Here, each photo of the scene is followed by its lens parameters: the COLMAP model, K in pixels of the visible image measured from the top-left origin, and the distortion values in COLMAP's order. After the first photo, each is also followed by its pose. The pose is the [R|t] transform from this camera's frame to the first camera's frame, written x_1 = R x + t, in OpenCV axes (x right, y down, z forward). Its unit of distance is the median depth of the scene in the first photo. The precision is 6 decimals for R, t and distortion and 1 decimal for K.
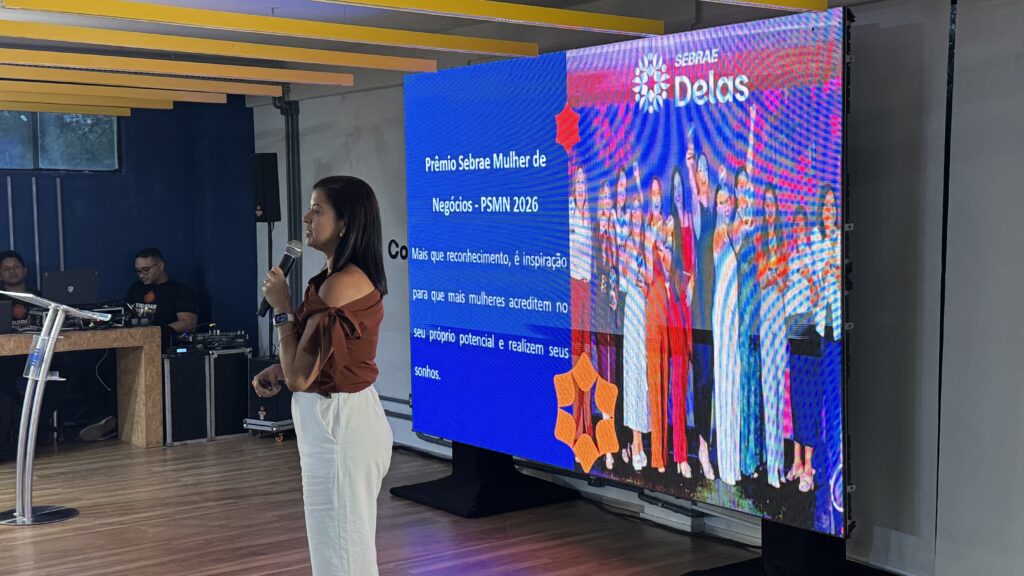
lens RADIAL K [[1304.0, 0, 510.5], [0, 1304.0, 290.6], [0, 0, 1]] dist [0.149678, 0.000000]
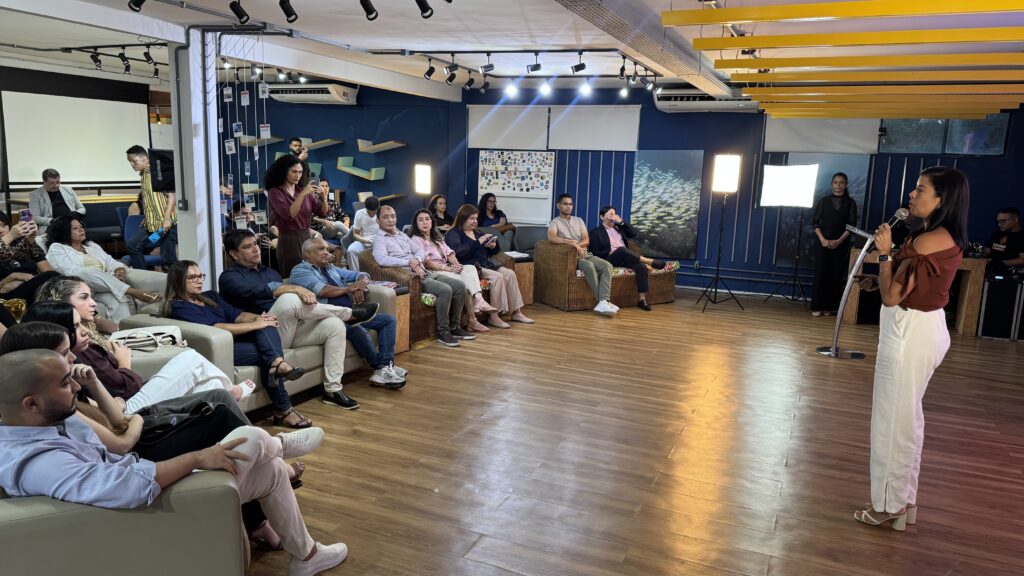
lens RADIAL K [[719.1, 0, 509.6], [0, 719.1, 296.6], [0, 0, 1]] dist [0.087988, -0.113583]
pose [[0.488035, 0.180559, -0.853944, 0.235743], [-0.089046, 0.983564, 0.157076, -0.017319], [0.868270, -0.000618, 0.496091, 0.133263]]
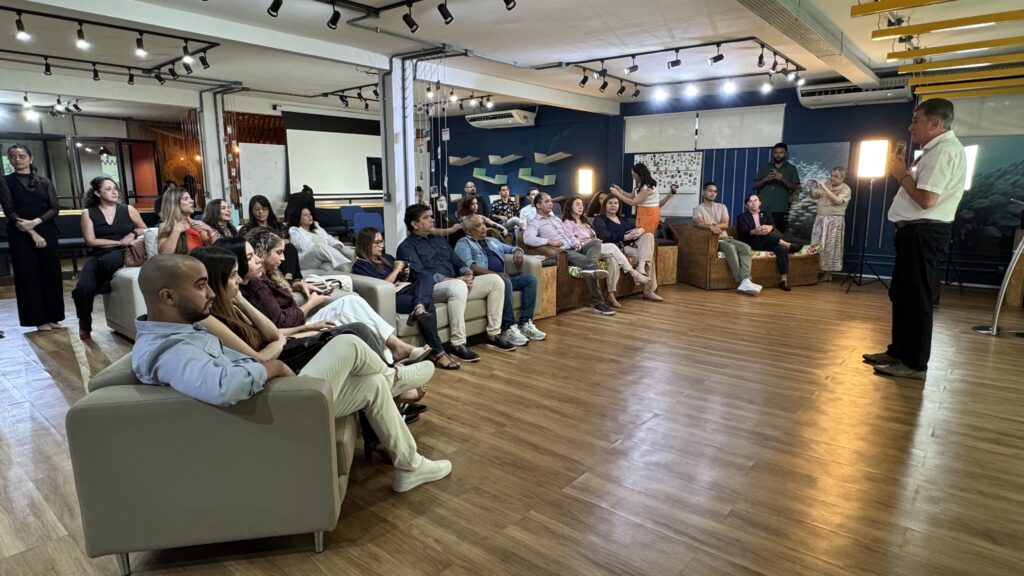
lens RADIAL K [[568.8, 0, 503.9], [0, 568.8, 292.9], [0, 0, 1]] dist [-0.009187, 0.002741]
pose [[0.216814, 0.183091, -0.958890, 0.182254], [-0.057279, 0.982948, 0.174734, 0.029949], [0.974531, 0.017040, 0.223604, 0.212006]]
